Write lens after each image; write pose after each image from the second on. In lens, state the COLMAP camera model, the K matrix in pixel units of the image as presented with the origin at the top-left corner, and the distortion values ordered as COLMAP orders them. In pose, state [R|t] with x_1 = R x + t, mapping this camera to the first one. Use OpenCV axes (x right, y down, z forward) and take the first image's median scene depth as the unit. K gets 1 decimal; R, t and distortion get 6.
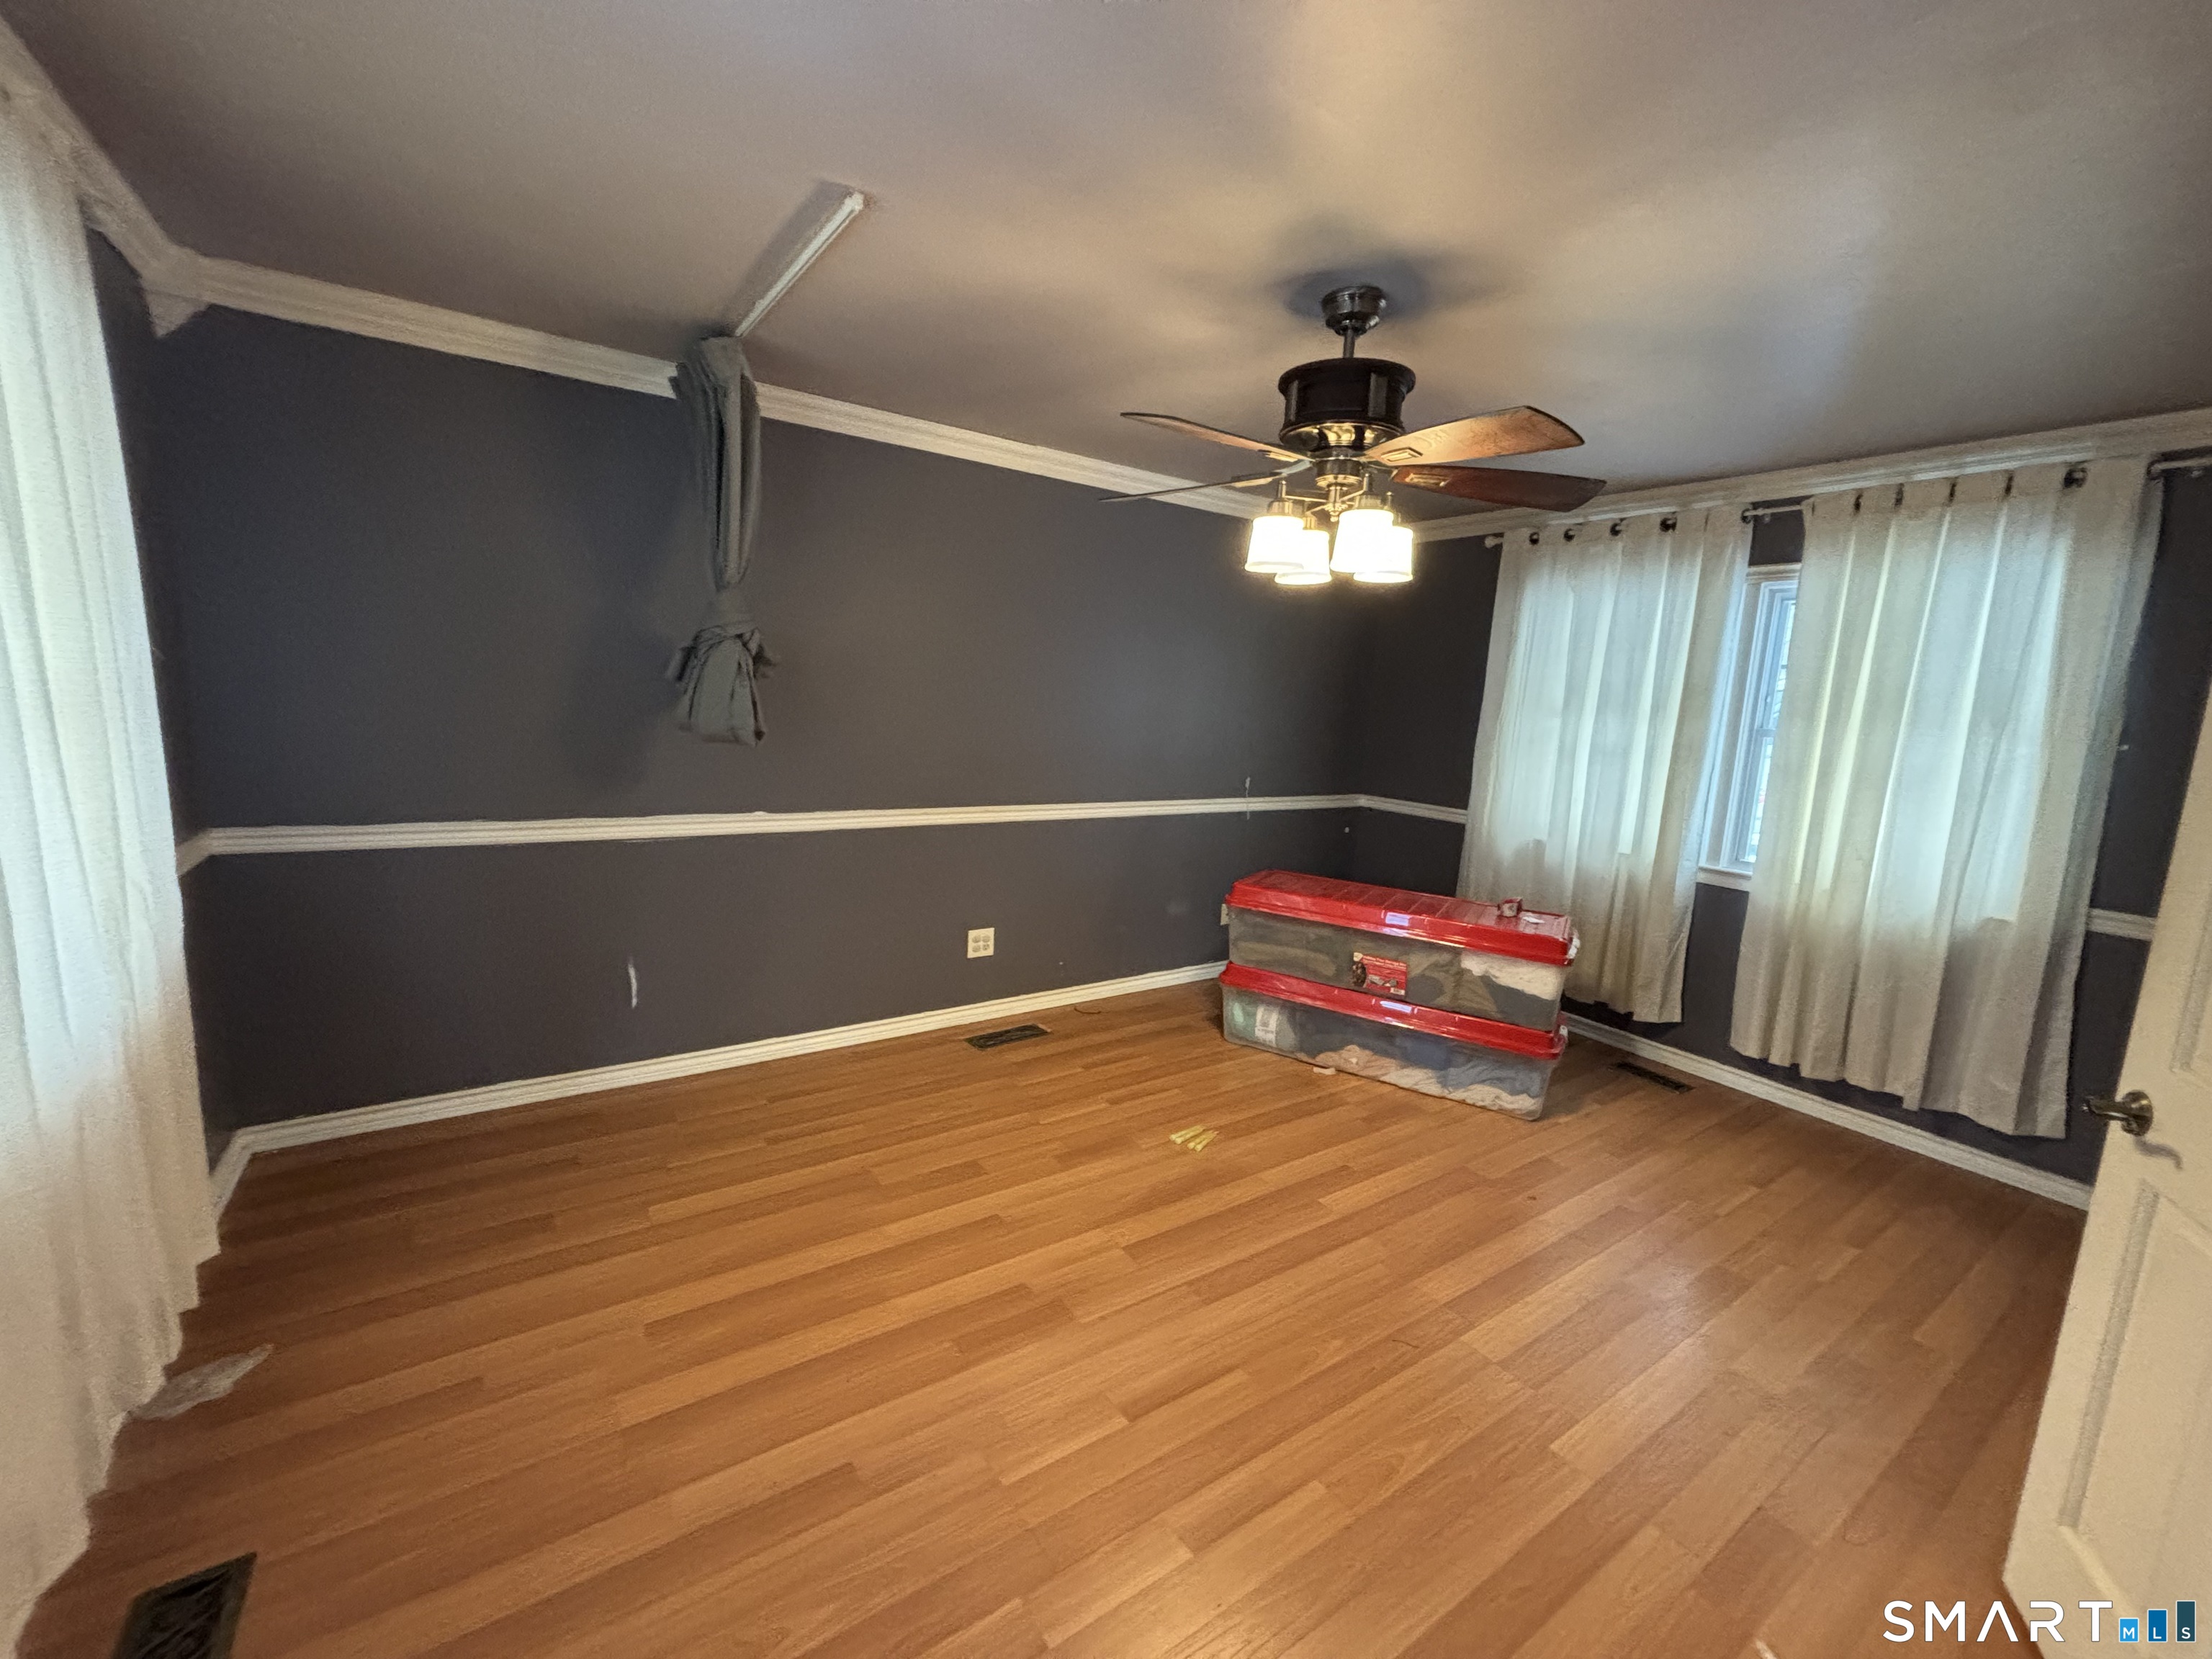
lens RADIAL K [[893.5, 0, 1104.5], [0, 893.5, 827.6], [0, 0, 1]] dist [-0.004386, 0.000696]
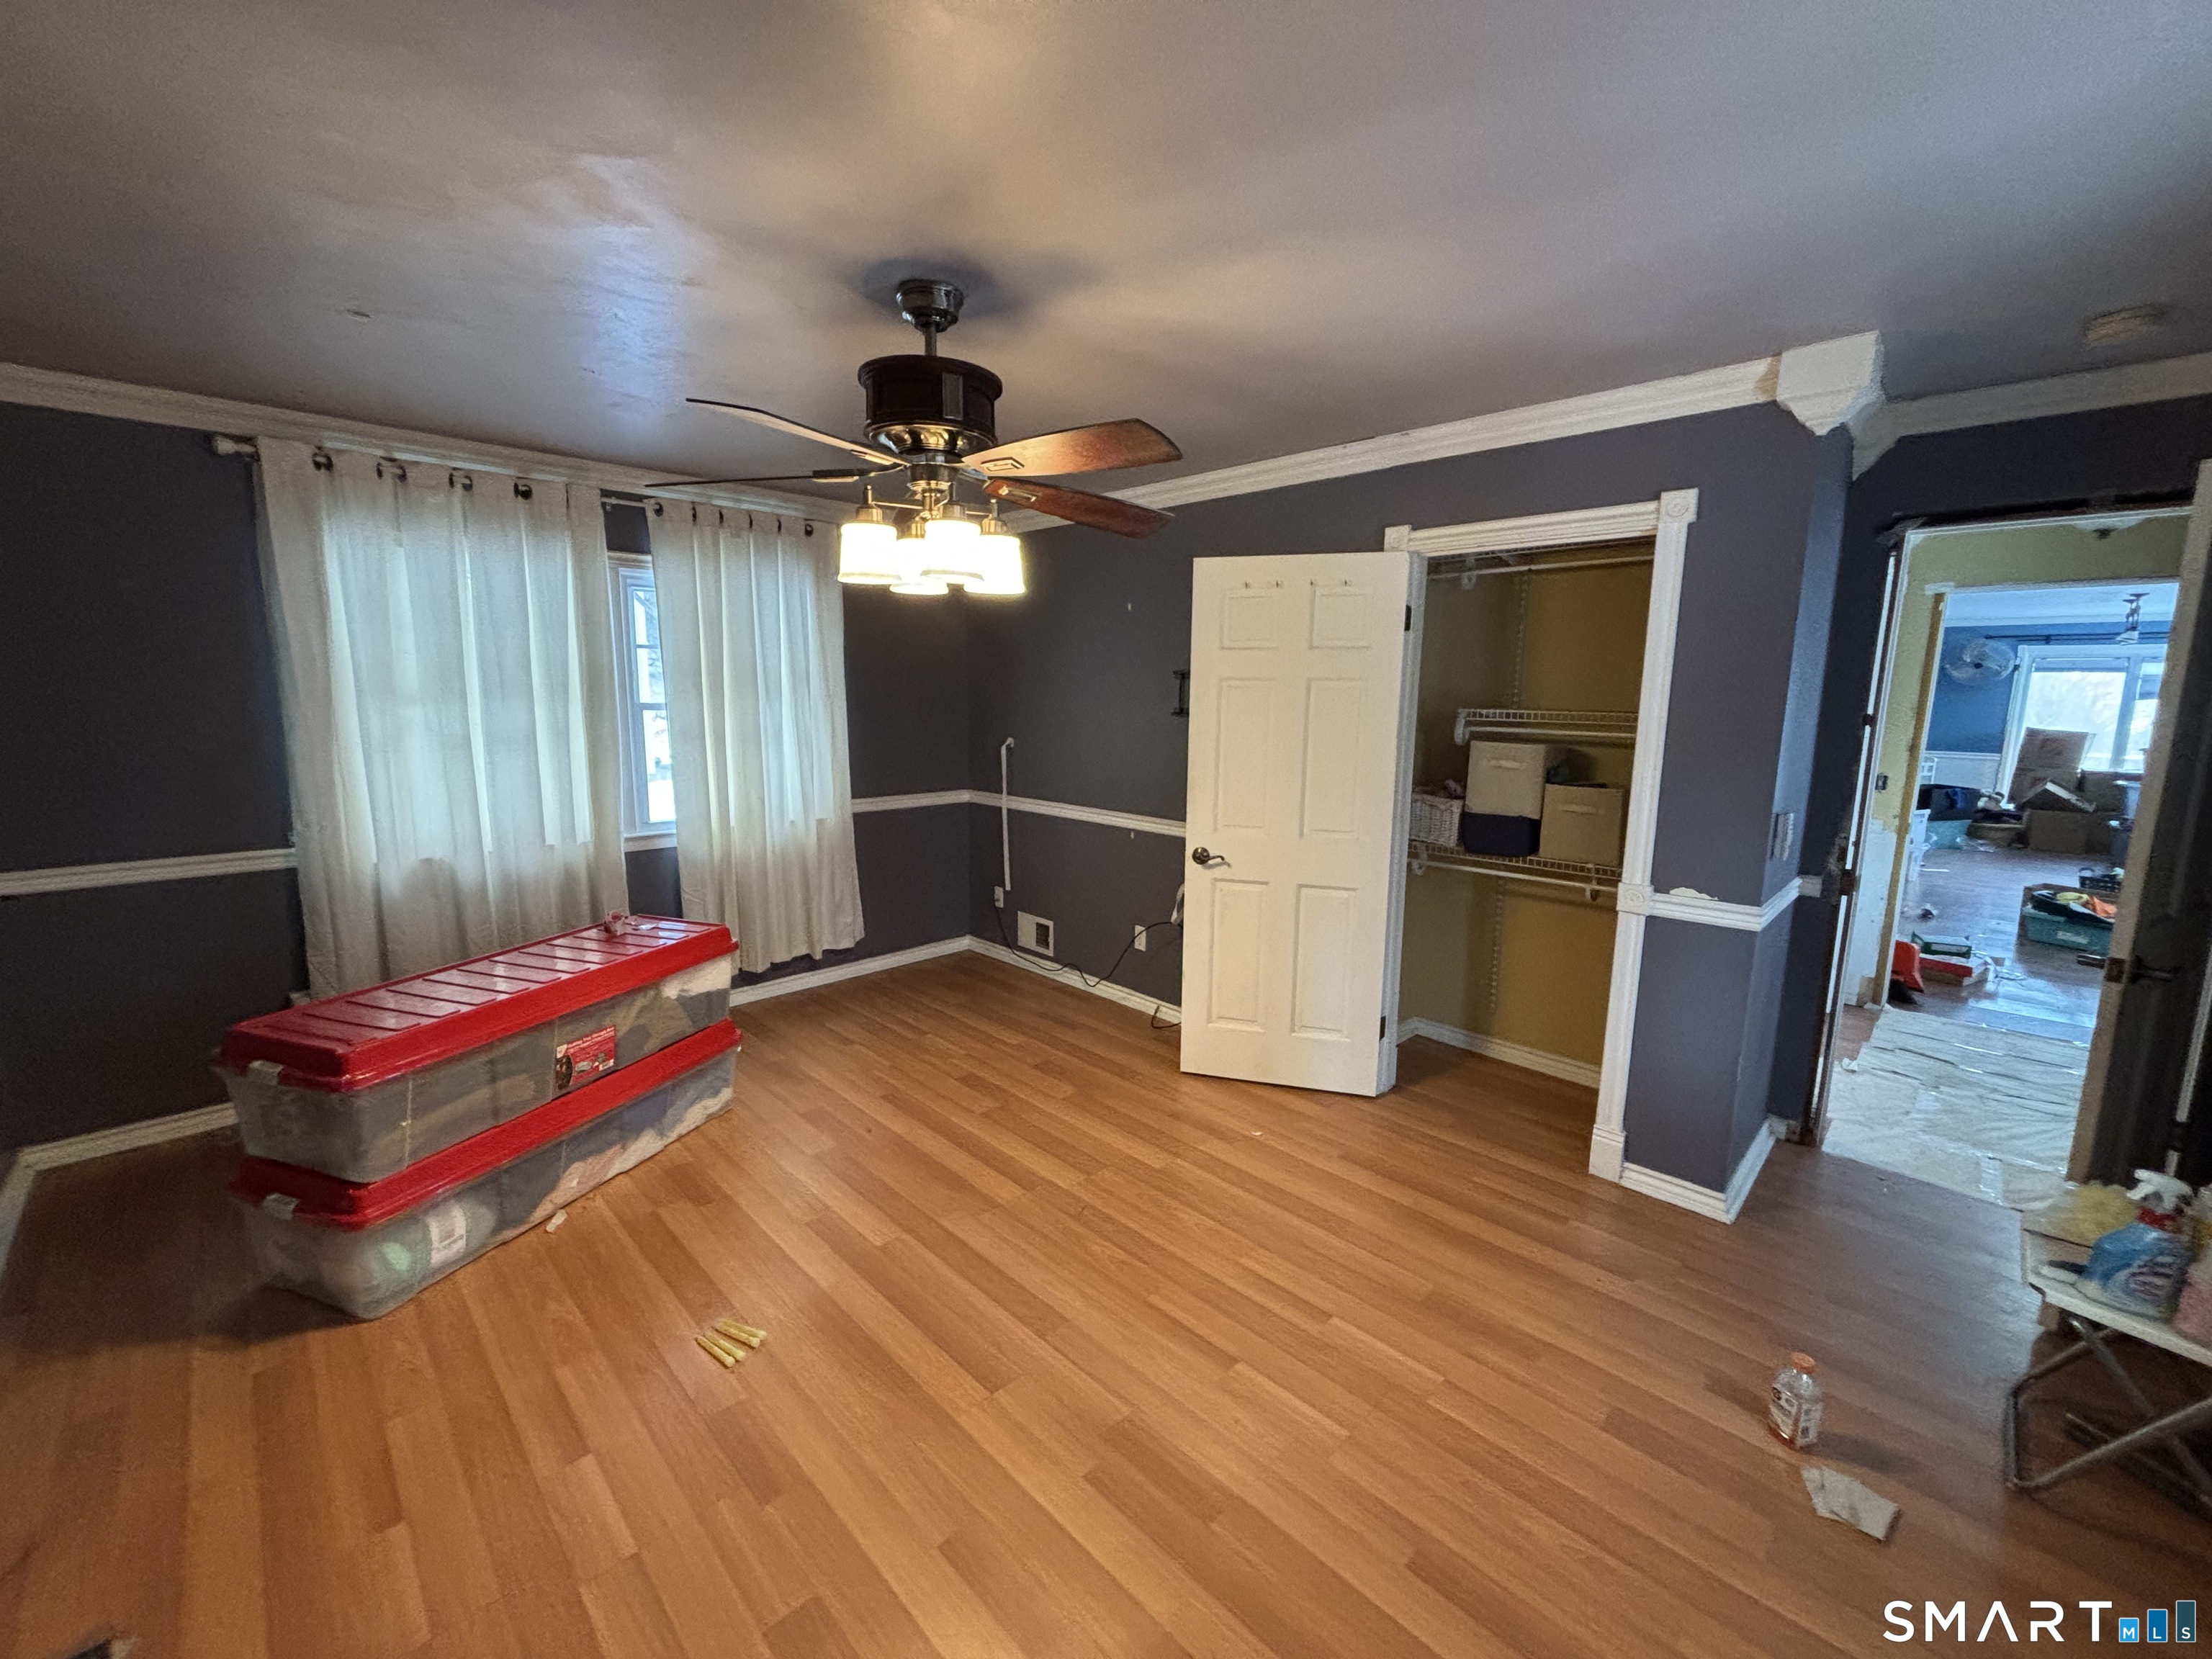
lens RADIAL K [[893.5, 0, 1104.1], [0, 893.5, 826.2], [0, 0, 1]] dist [-0.004386, 0.000696]
pose [[-0.187682, -0.203894, 0.960834, -0.482212], [0.127663, 0.964856, 0.229684, -0.149891], [-0.973898, 0.165771, -0.155056, 0.661146]]
